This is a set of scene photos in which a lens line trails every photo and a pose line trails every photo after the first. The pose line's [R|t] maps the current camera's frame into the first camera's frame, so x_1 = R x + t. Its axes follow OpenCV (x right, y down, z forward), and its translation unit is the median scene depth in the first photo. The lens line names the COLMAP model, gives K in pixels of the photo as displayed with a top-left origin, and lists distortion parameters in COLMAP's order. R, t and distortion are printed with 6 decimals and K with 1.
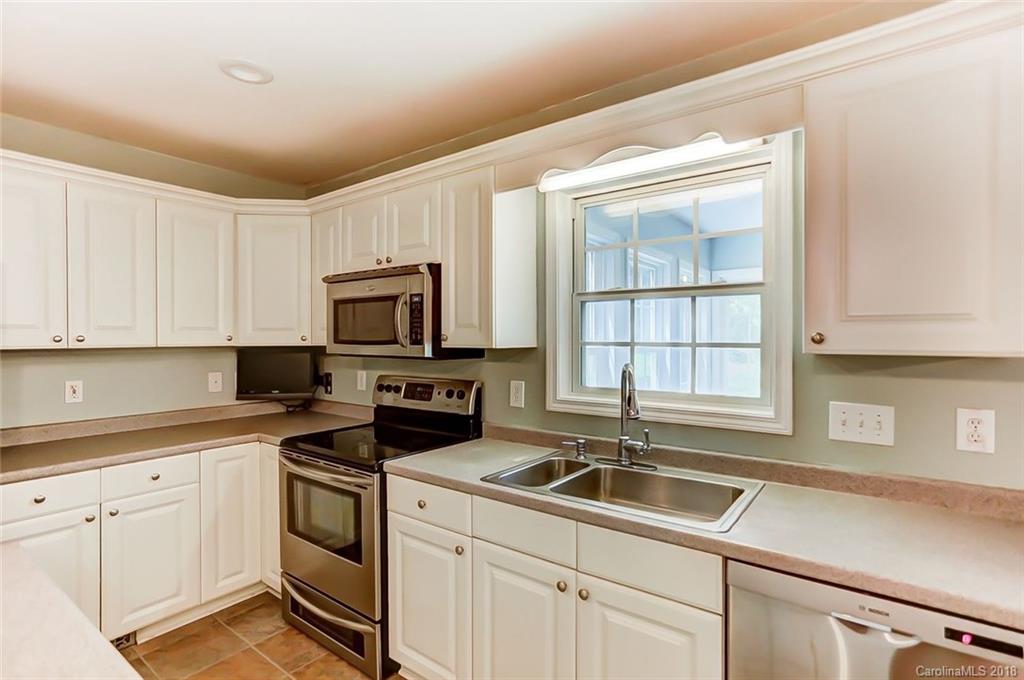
lens RADIAL K [[498.9, 0, 516.5], [0, 498.9, 338.9], [0, 0, 1]] dist [-0.048843, 0.031507]
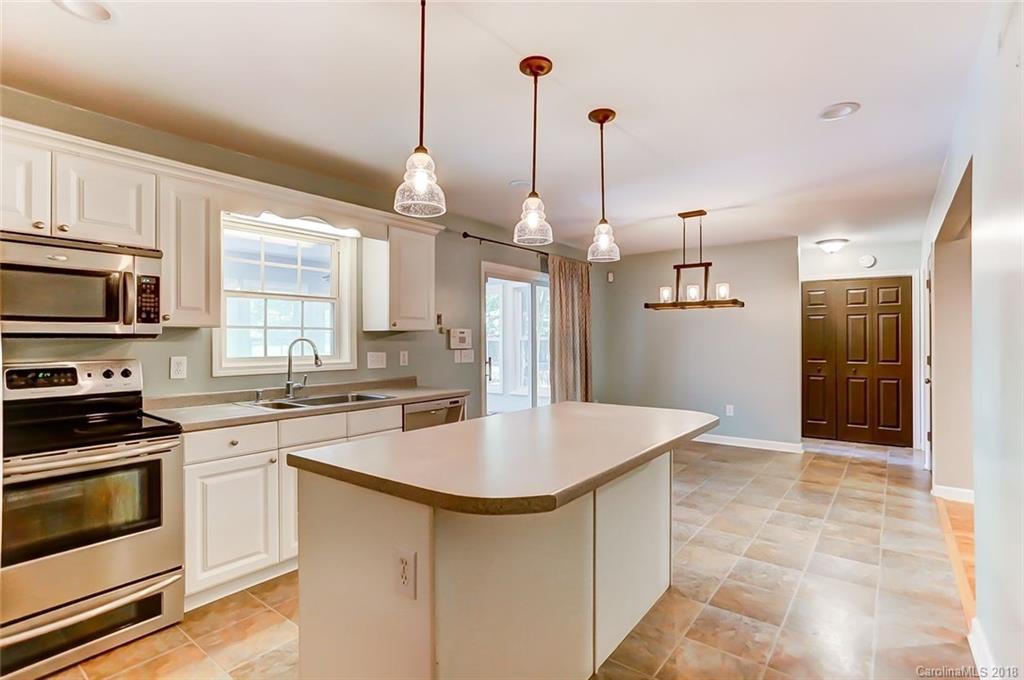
lens RADIAL K [[498.9, 0, 516.5], [0, 498.9, 338.9], [0, 0, 1]] dist [-0.048843, 0.031507]
pose [[0.012372, 0.005481, 0.999908, -1.209149], [0.009060, 0.999943, -0.005593, 0.057467], [-0.999882, 0.009128, 0.012321, 0.184419]]
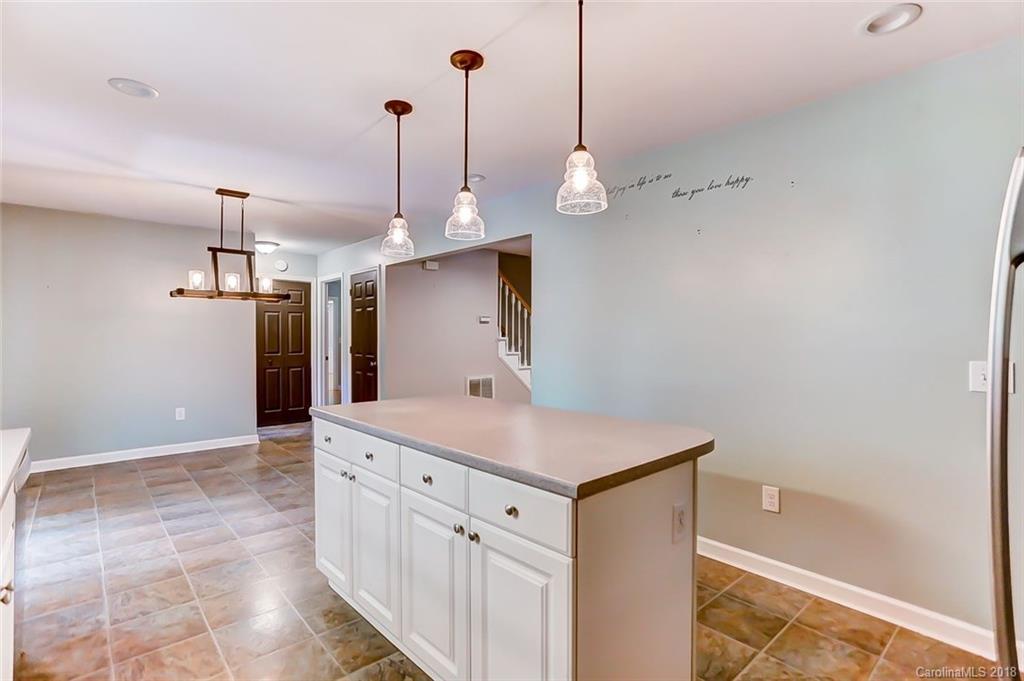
lens RADIAL K [[498.9, 0, 516.5], [0, 498.9, 339.4], [0, 0, 1]] dist [-0.048843, 0.031507]
pose [[-0.981502, -0.000432, 0.191452, -0.559020], [0.003089, 0.999832, 0.018093, 0.046380], [-0.191428, 0.018350, -0.981335, 1.042732]]
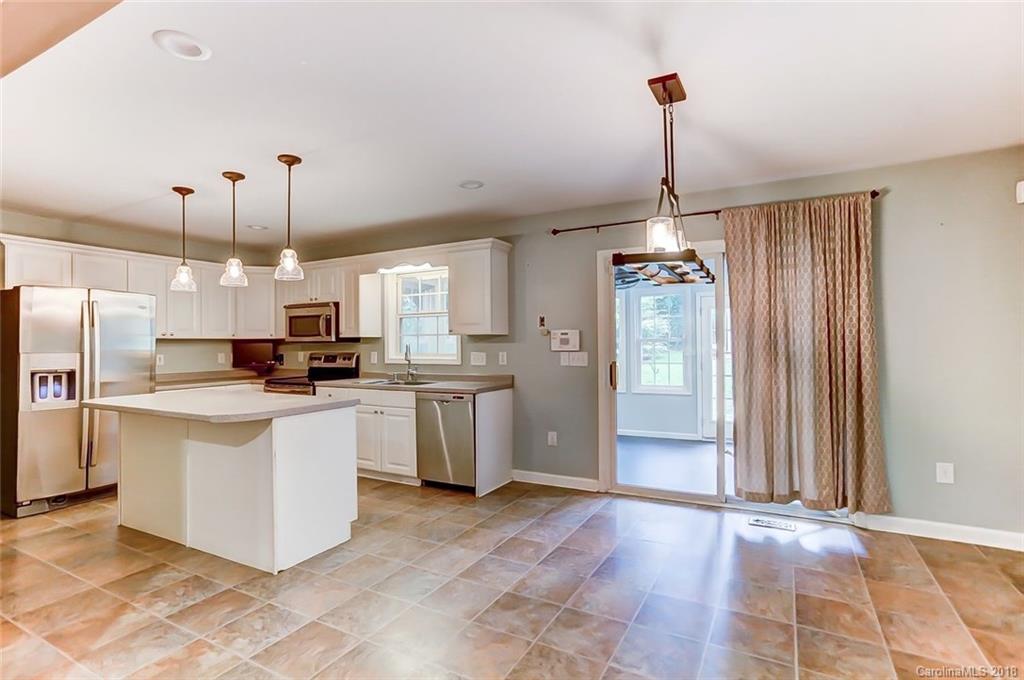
lens RADIAL K [[498.9, 0, 516.5], [0, 498.9, 338.9], [0, 0, 1]] dist [-0.048843, 0.031507]
pose [[0.989250, -0.005426, 0.146137, 0.330521], [0.007598, 0.999869, -0.014310, 0.064056], [-0.146040, 0.015267, 0.989161, -1.425517]]
